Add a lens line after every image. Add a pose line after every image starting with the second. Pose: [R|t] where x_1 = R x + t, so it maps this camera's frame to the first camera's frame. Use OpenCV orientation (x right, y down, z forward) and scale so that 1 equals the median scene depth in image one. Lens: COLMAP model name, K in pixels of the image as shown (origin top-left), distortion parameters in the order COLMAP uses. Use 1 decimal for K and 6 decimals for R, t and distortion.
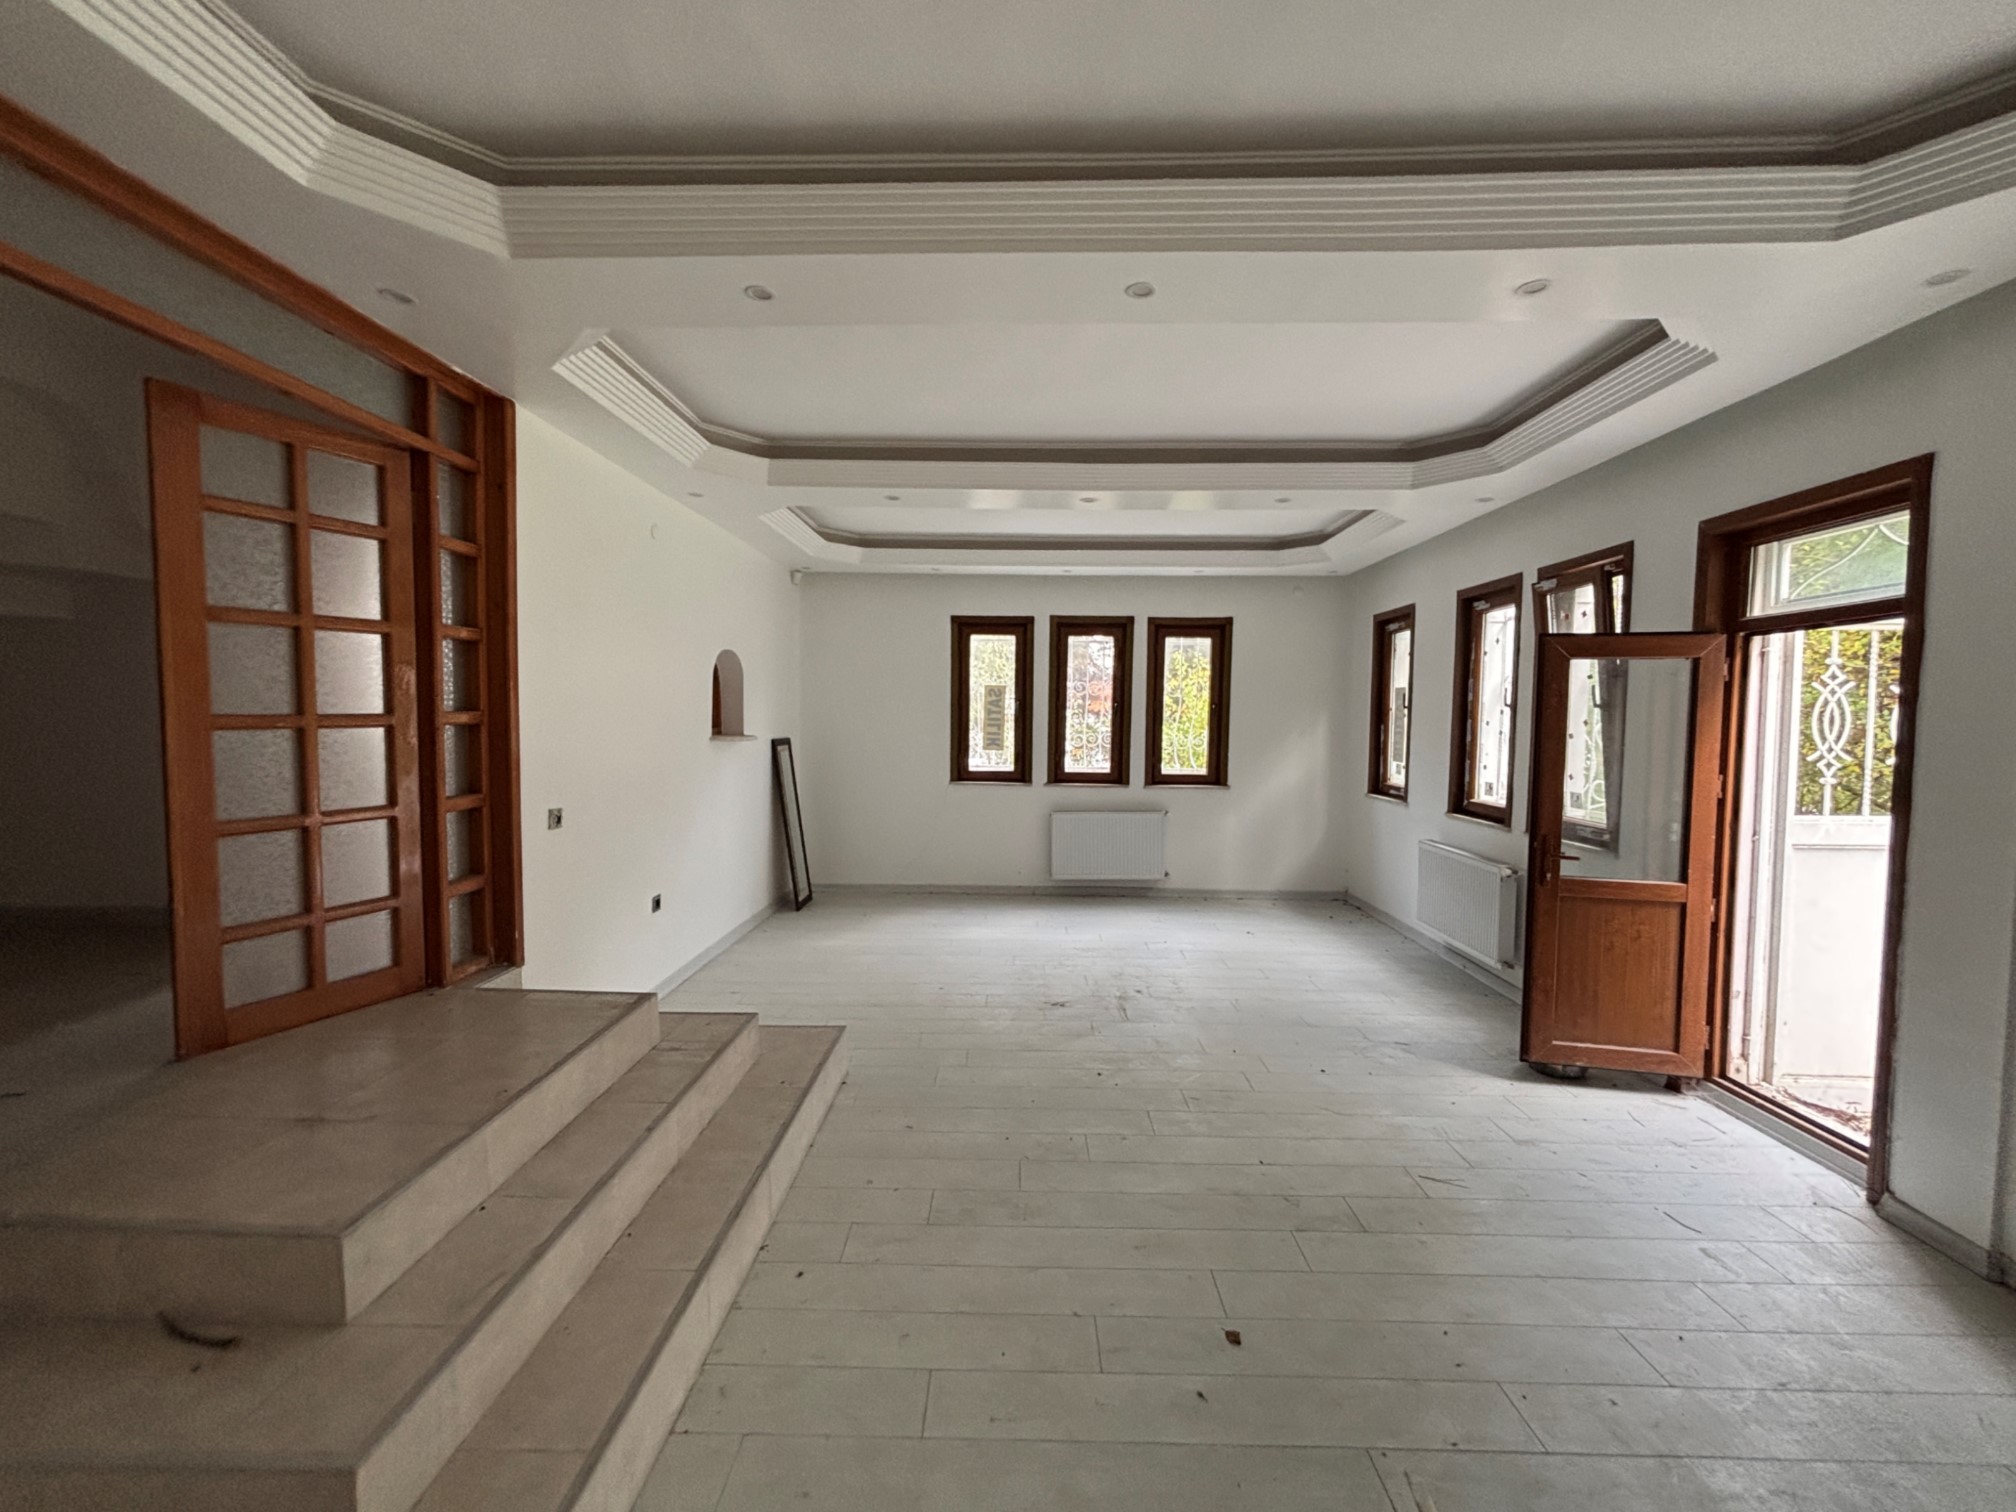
lens RADIAL K [[805.0, 0, 1008.0], [0, 805.0, 756.0], [0, 0, 1]] dist [0.005192, -0.000299]
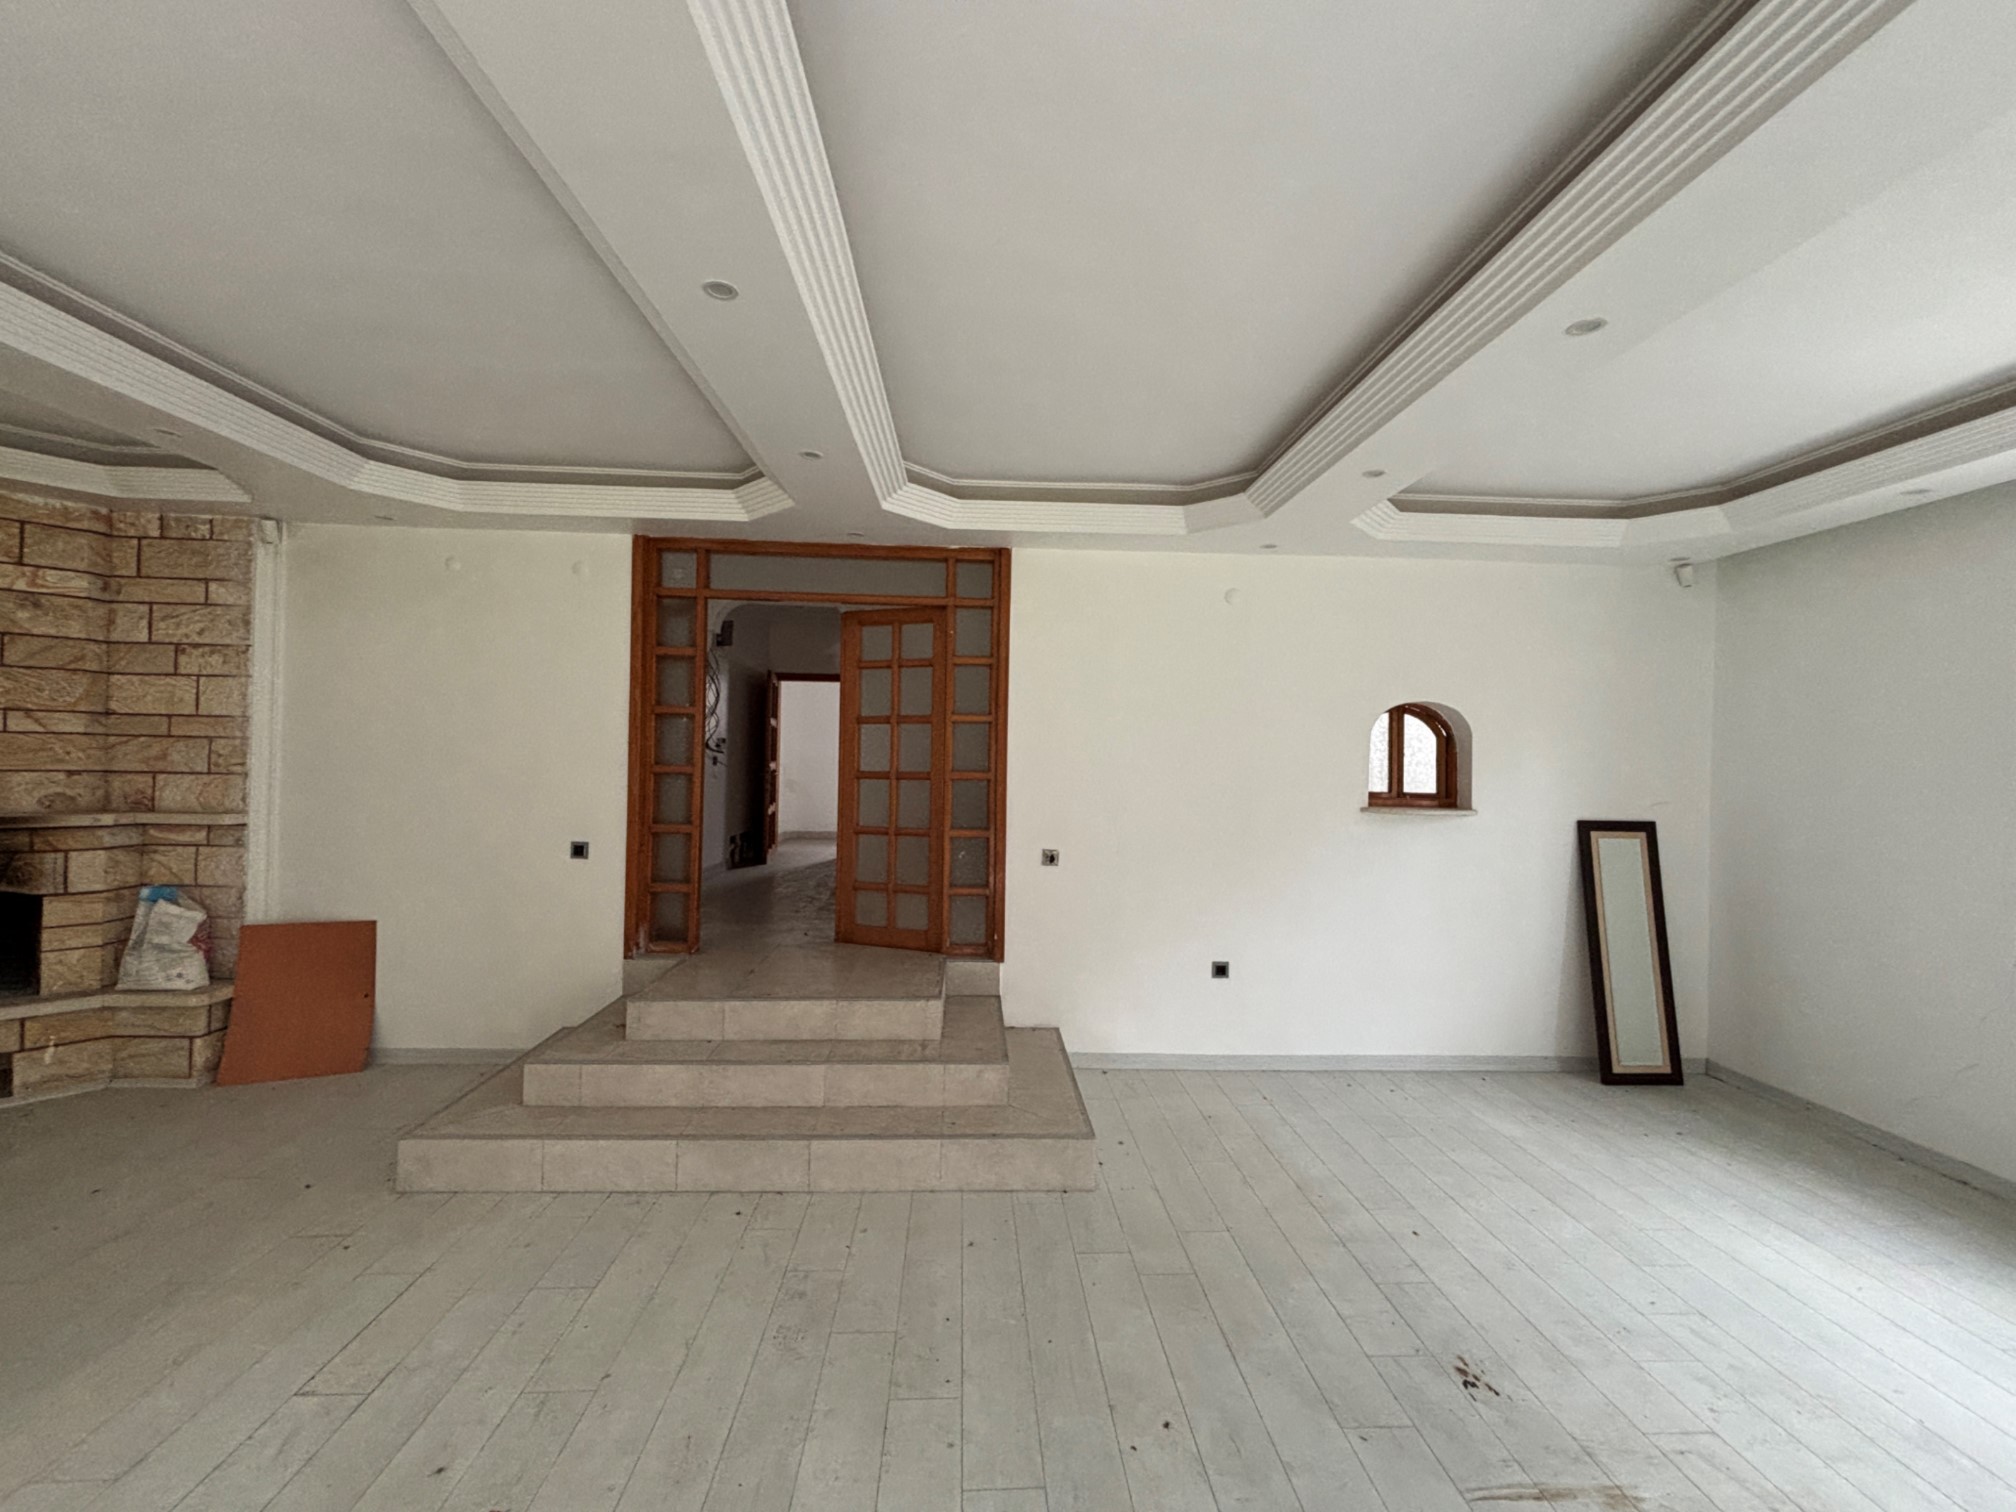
lens RADIAL K [[805.0, 0, 1008.0], [0, 805.0, 756.0], [0, 0, 1]] dist [0.005192, -0.000299]
pose [[0.063253, -0.022839, -0.997736, 0.706470], [-0.071179, 0.997089, -0.027337, -0.042473], [0.995456, 0.072747, 0.061443, 0.869373]]
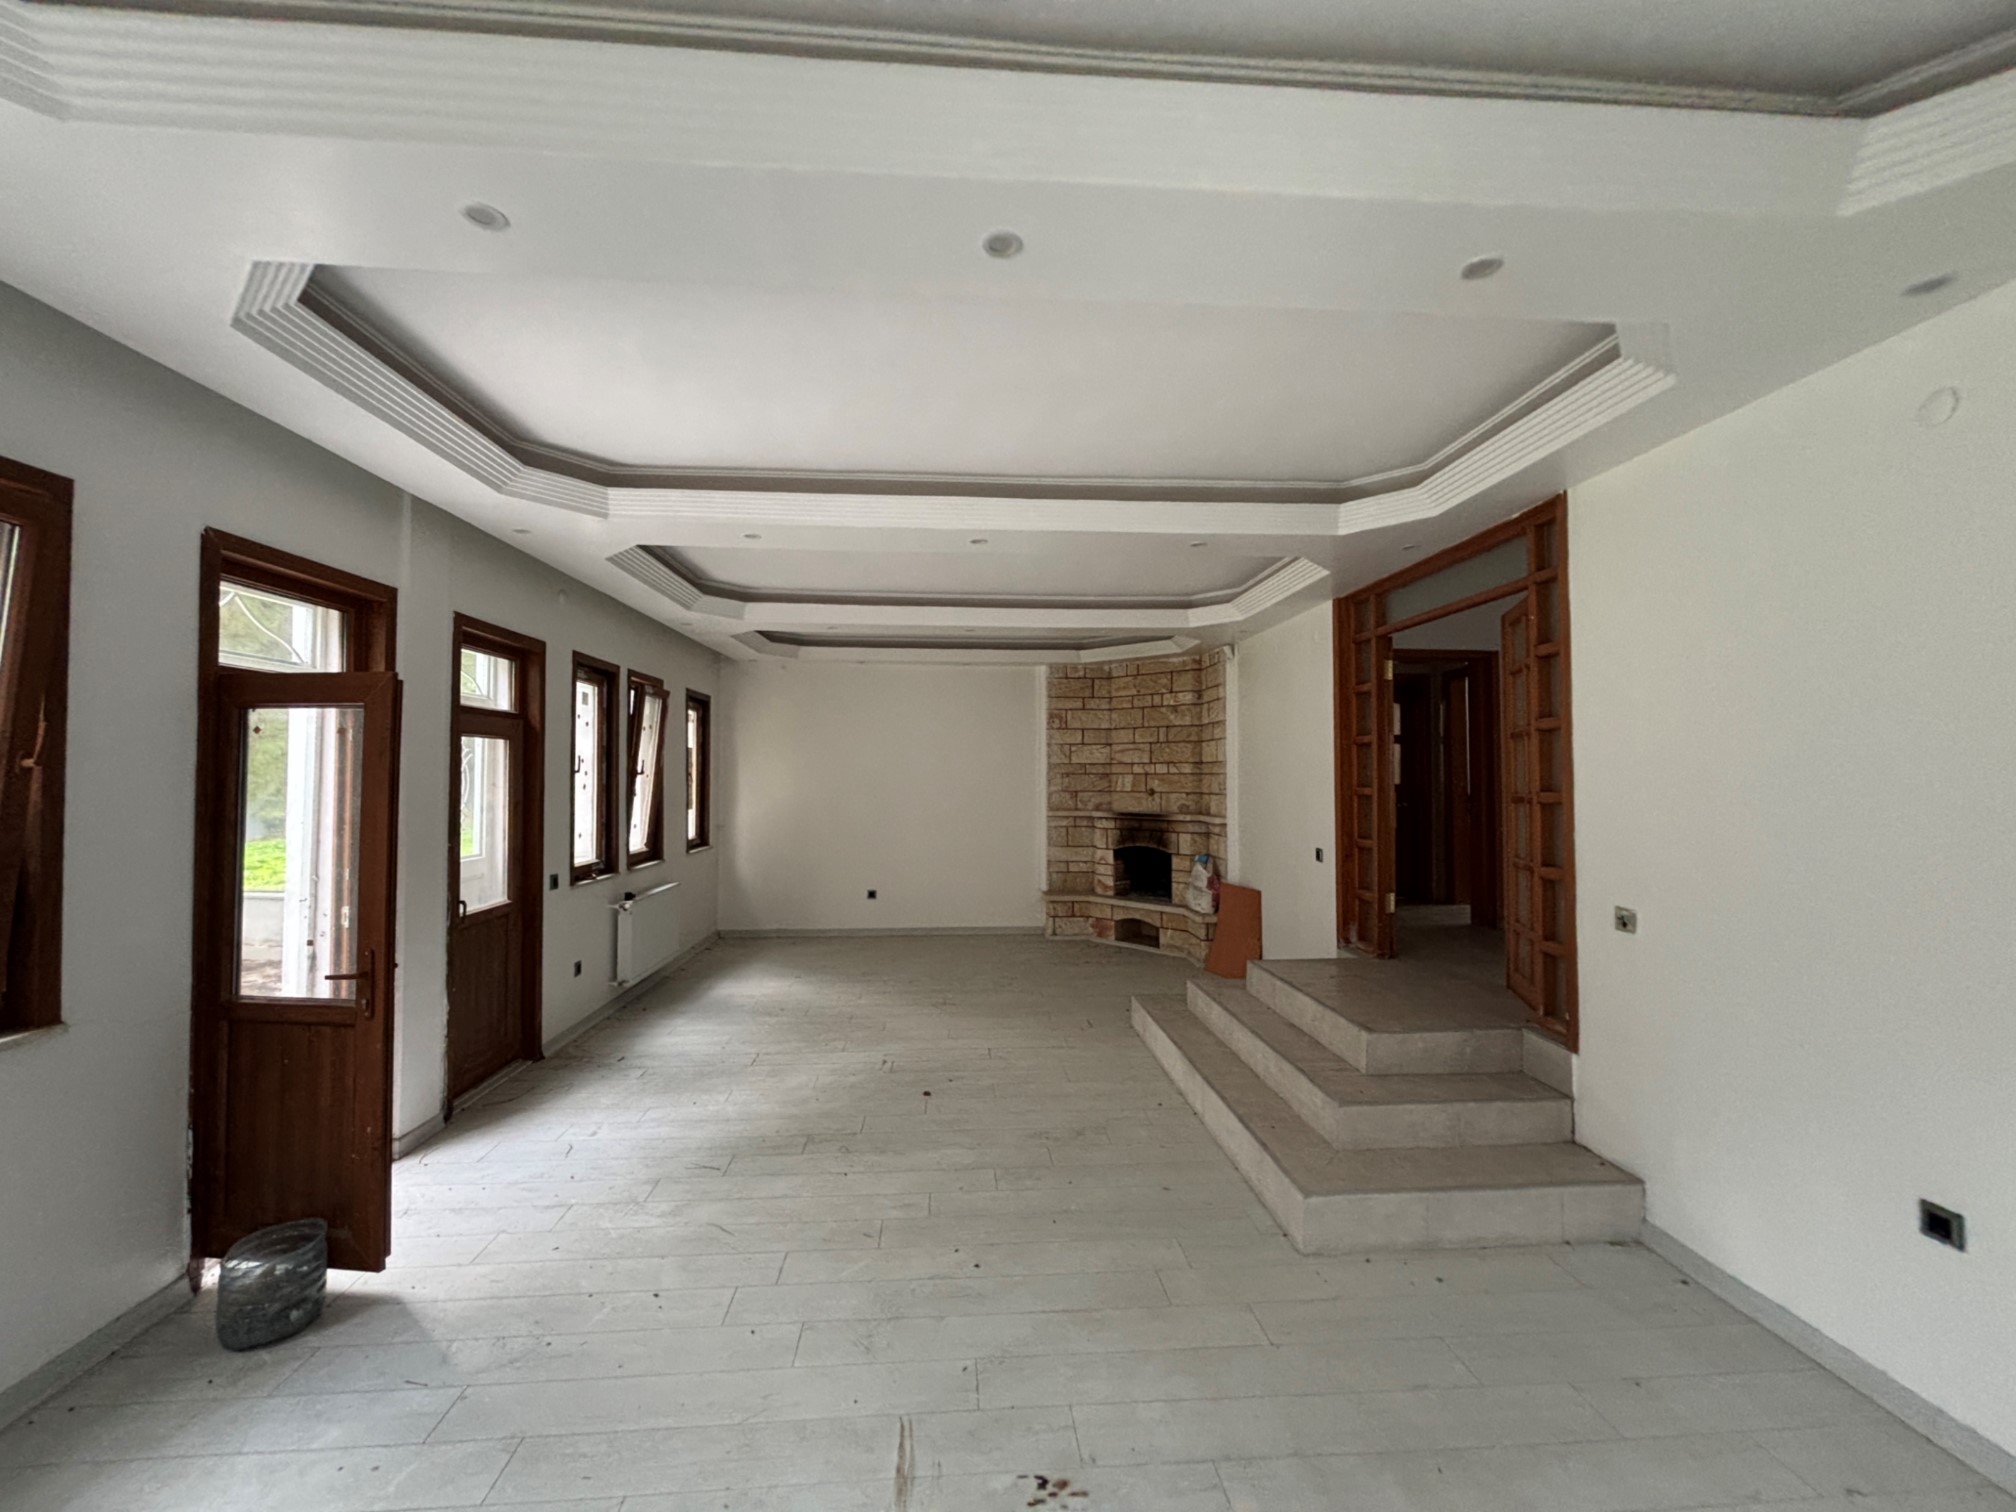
lens RADIAL K [[805.0, 0, 1008.0], [0, 805.0, 756.0], [0, 0, 1]] dist [0.005192, -0.000299]
pose [[-0.995374, -0.016256, -0.094686, 0.172529], [-0.018484, 0.999571, 0.022701, -0.104486], [0.094276, 0.024346, -0.995248, 1.834887]]
